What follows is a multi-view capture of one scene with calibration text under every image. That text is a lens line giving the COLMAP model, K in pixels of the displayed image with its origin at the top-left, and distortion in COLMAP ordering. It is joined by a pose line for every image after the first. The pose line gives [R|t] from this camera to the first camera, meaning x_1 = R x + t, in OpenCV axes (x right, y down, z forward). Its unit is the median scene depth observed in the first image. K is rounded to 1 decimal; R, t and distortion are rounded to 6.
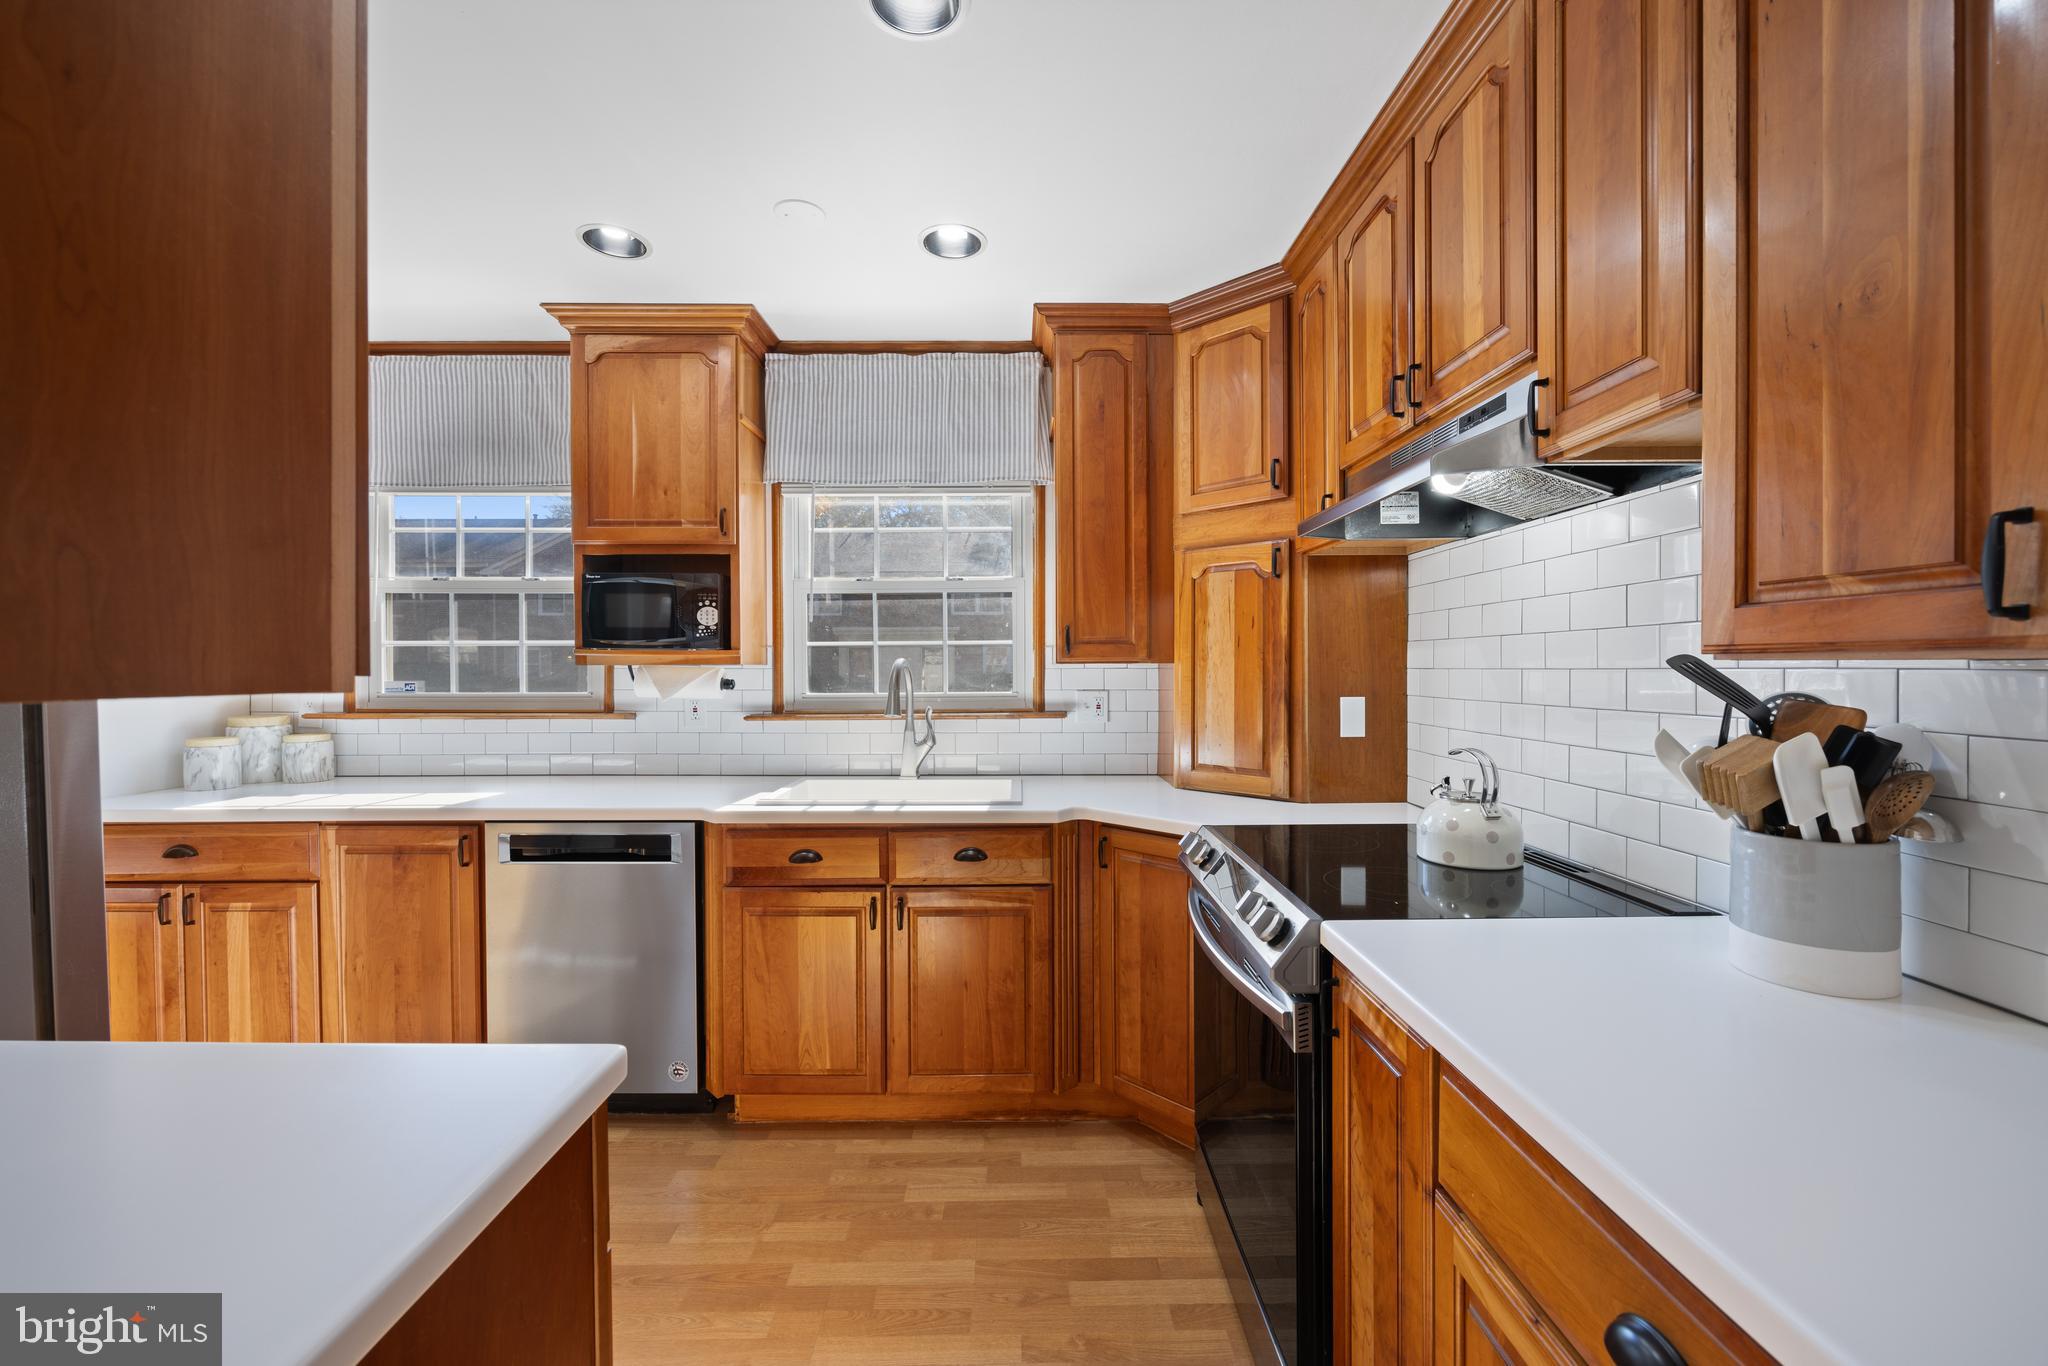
lens RADIAL K [[813.9, 0, 1011.7], [0, 813.9, 669.1], [0, 0, 1]] dist [-0.002809, -0.000409]
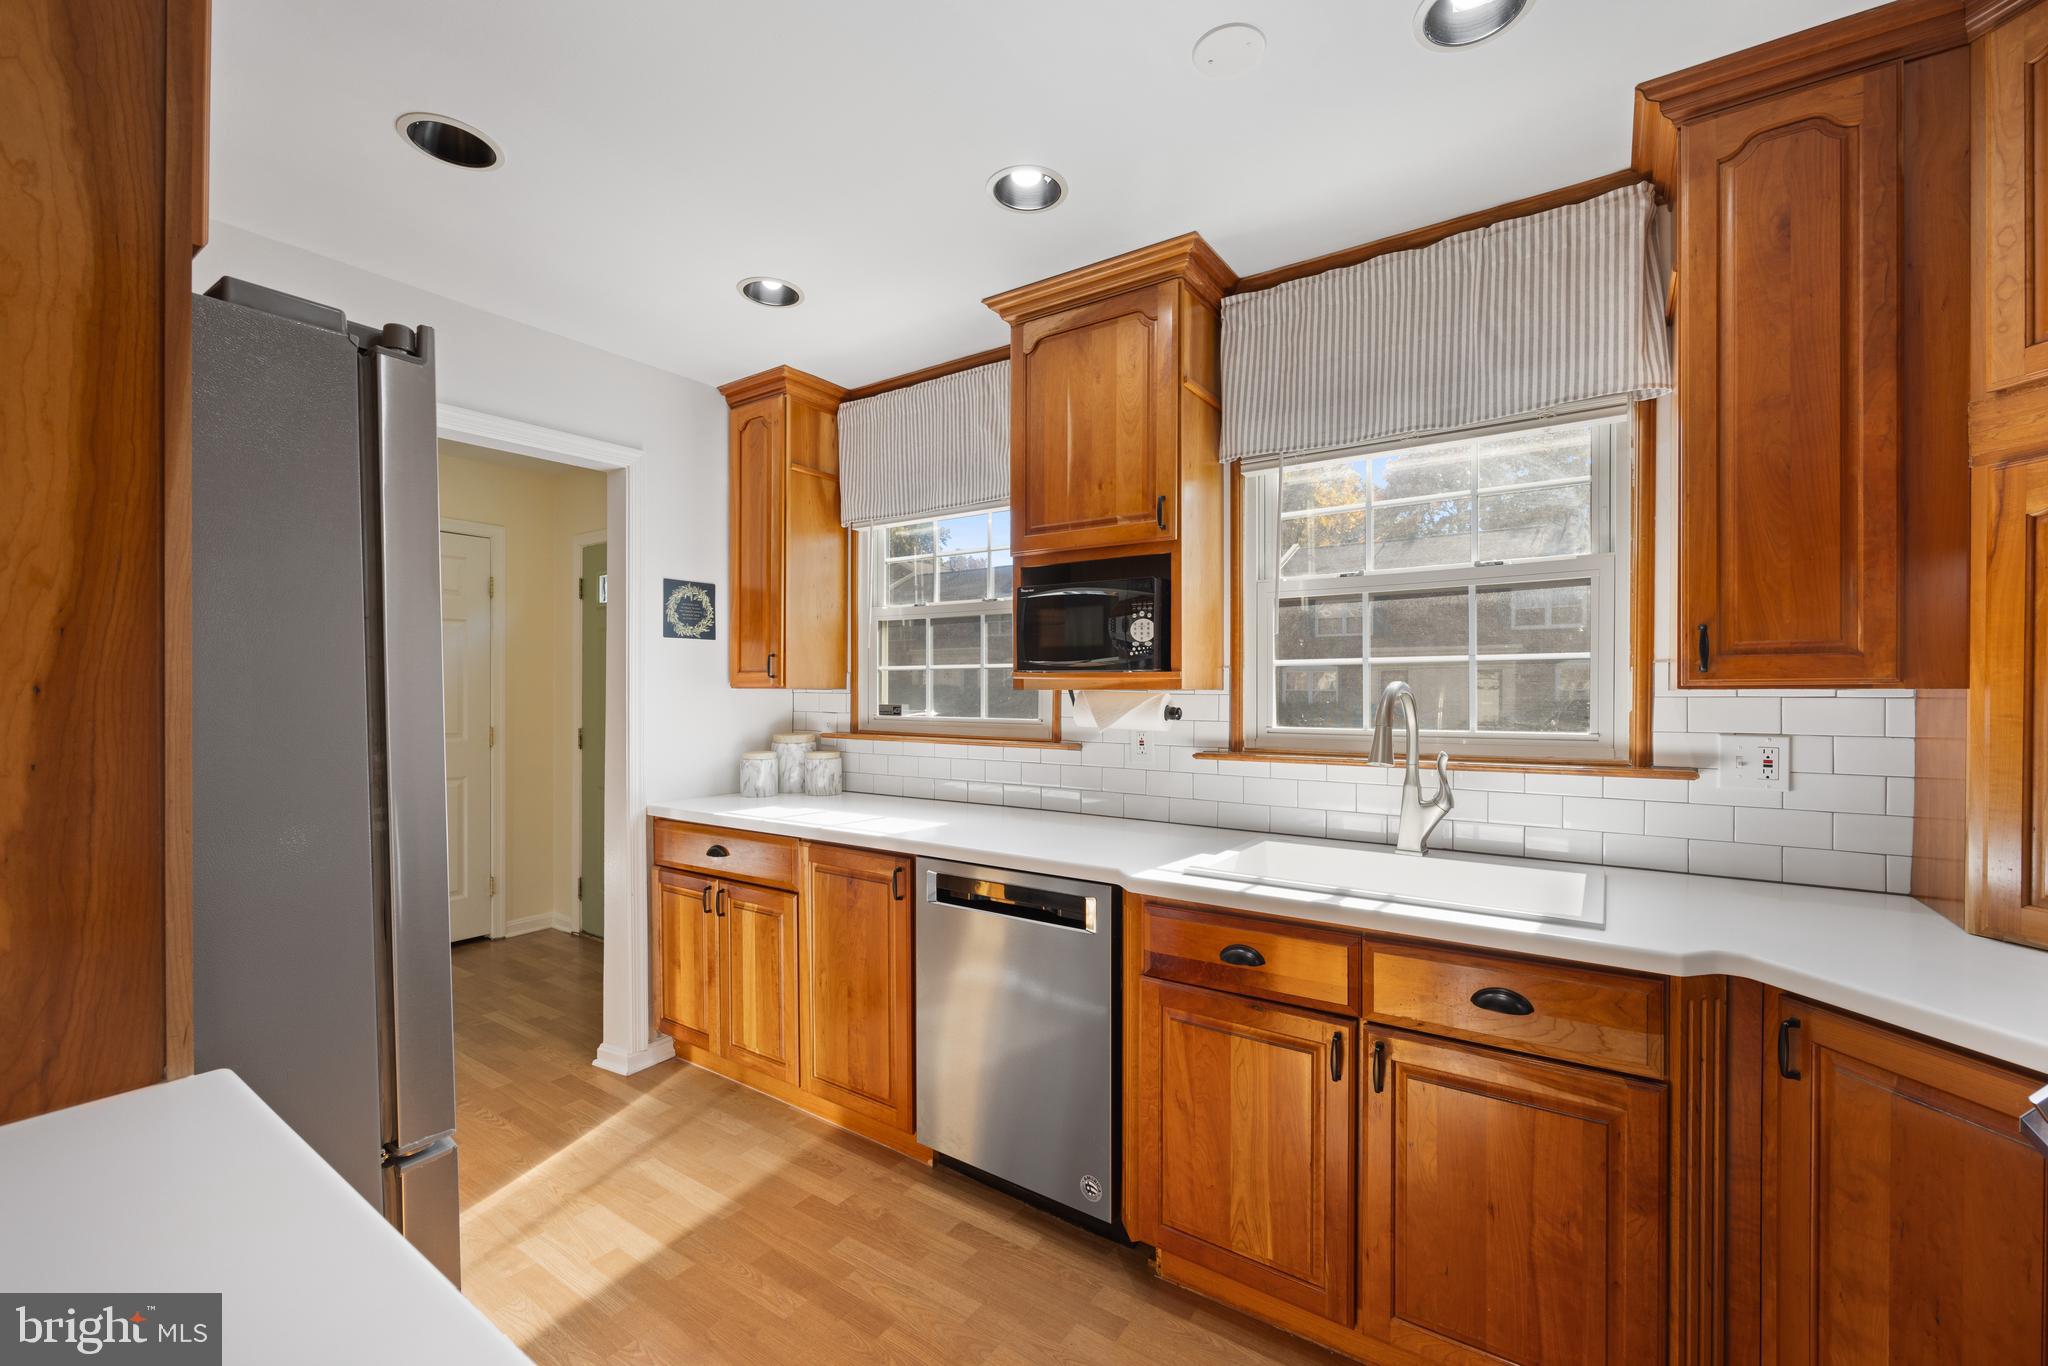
lens RADIAL K [[813.9, 0, 1049.1], [0, 813.9, 697.5], [0, 0, 1]] dist [-0.002809, -0.000409]
pose [[0.828624, 0.007288, -0.559759, 0.006869], [-0.005573, 0.999973, 0.004771, -0.000676], [0.559778, -0.000834, 0.828642, 0.266927]]
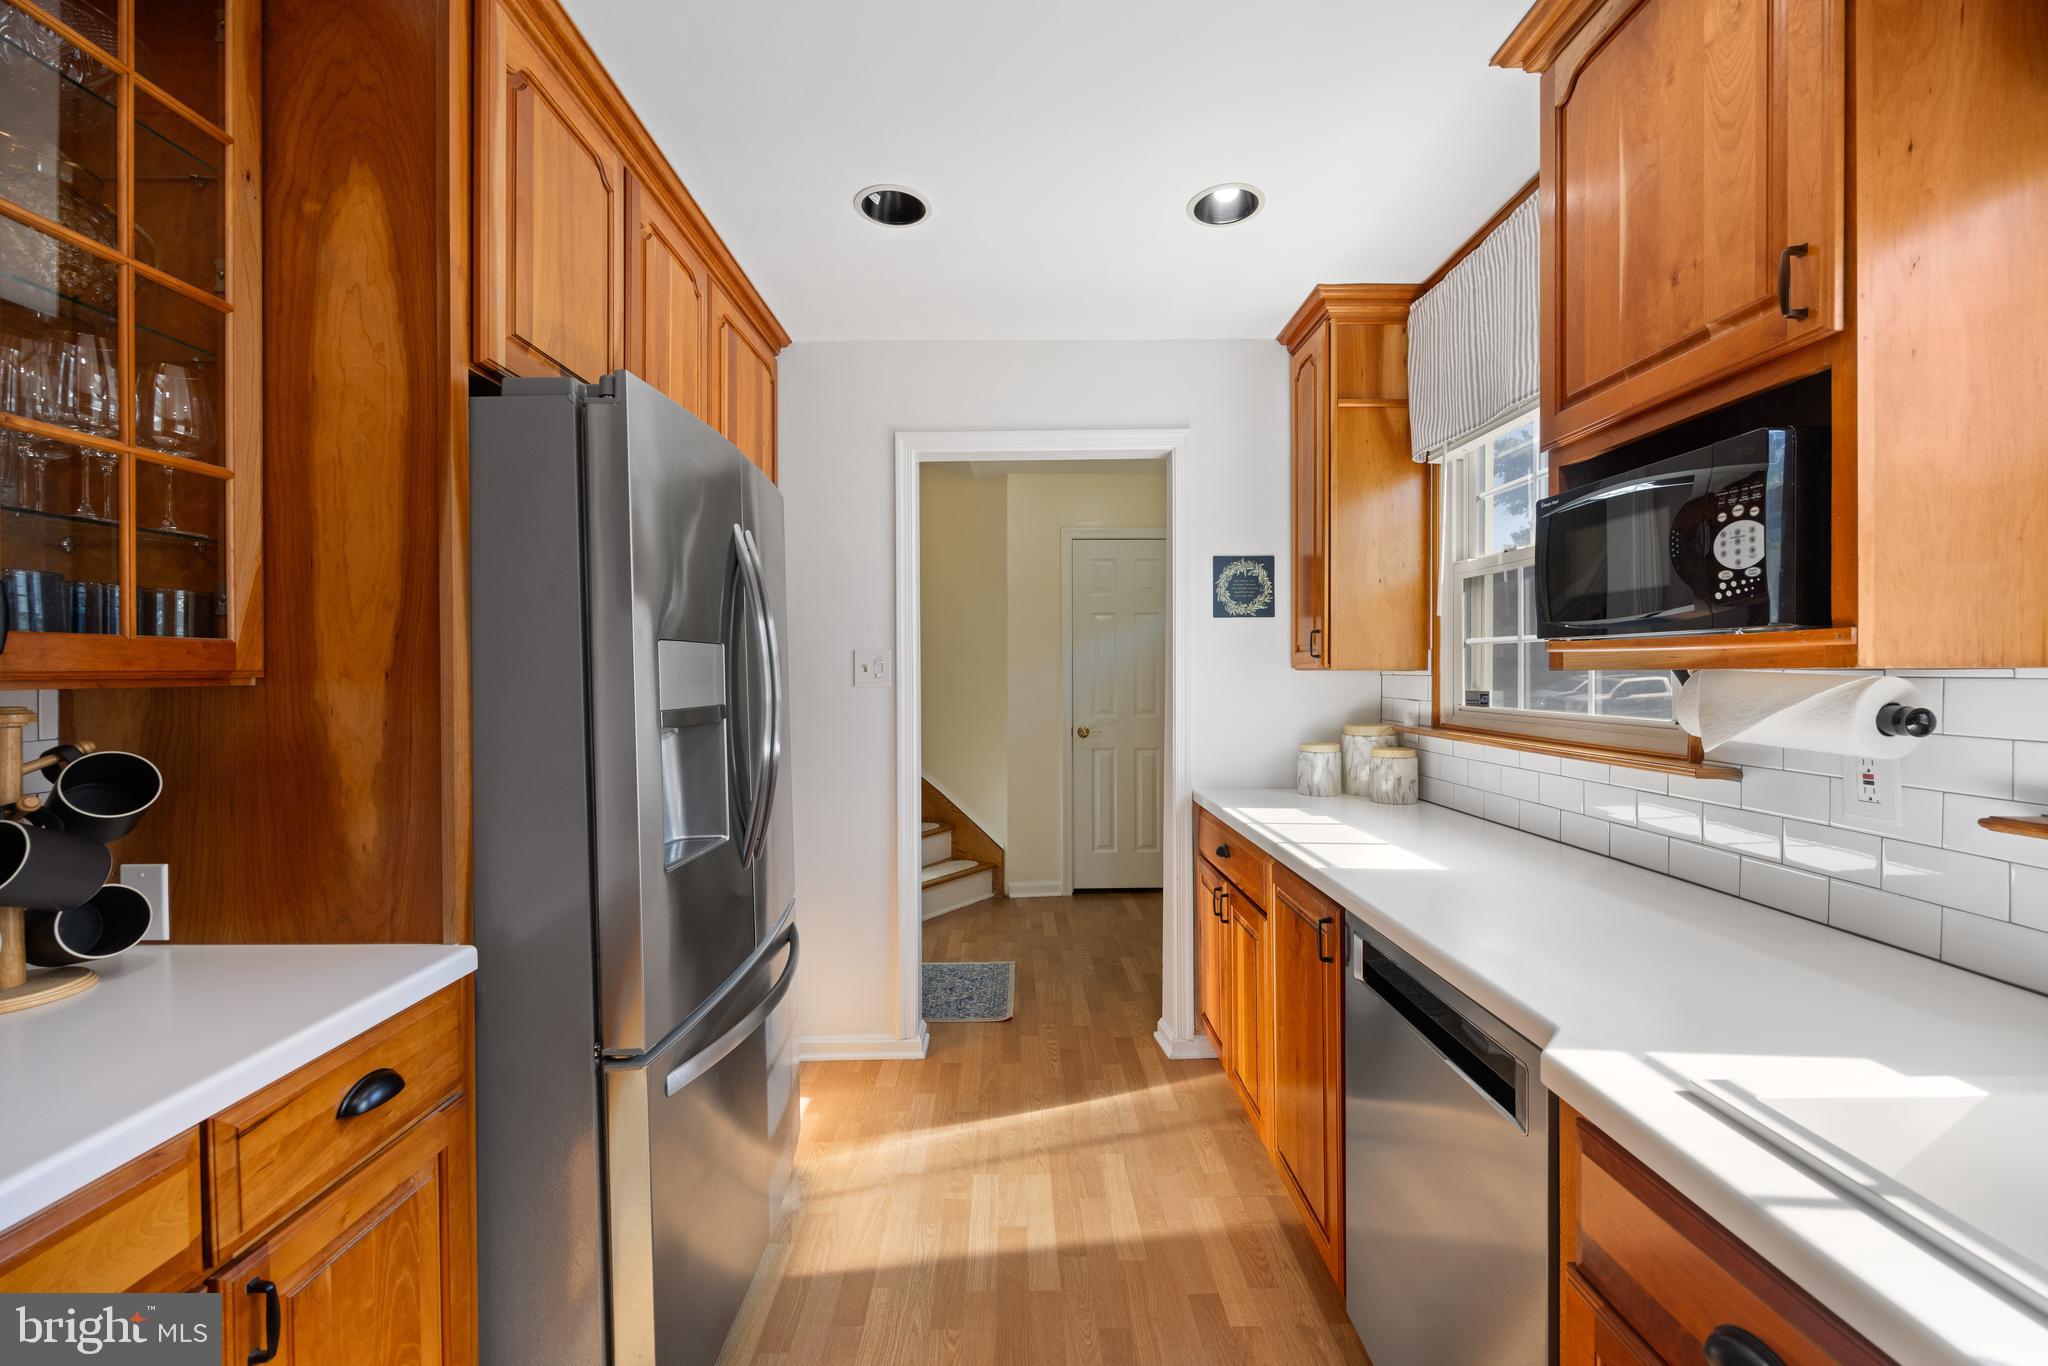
lens RADIAL K [[813.9, 0, 1036.0], [0, 813.9, 683.0], [0, 0, 1]] dist [-0.002809, -0.000409]
pose [[0.019033, 0.013247, -0.999731, 0.012119], [-0.002230, 0.999910, 0.013207, -0.002591], [0.999816, 0.001978, 0.019060, 0.645201]]
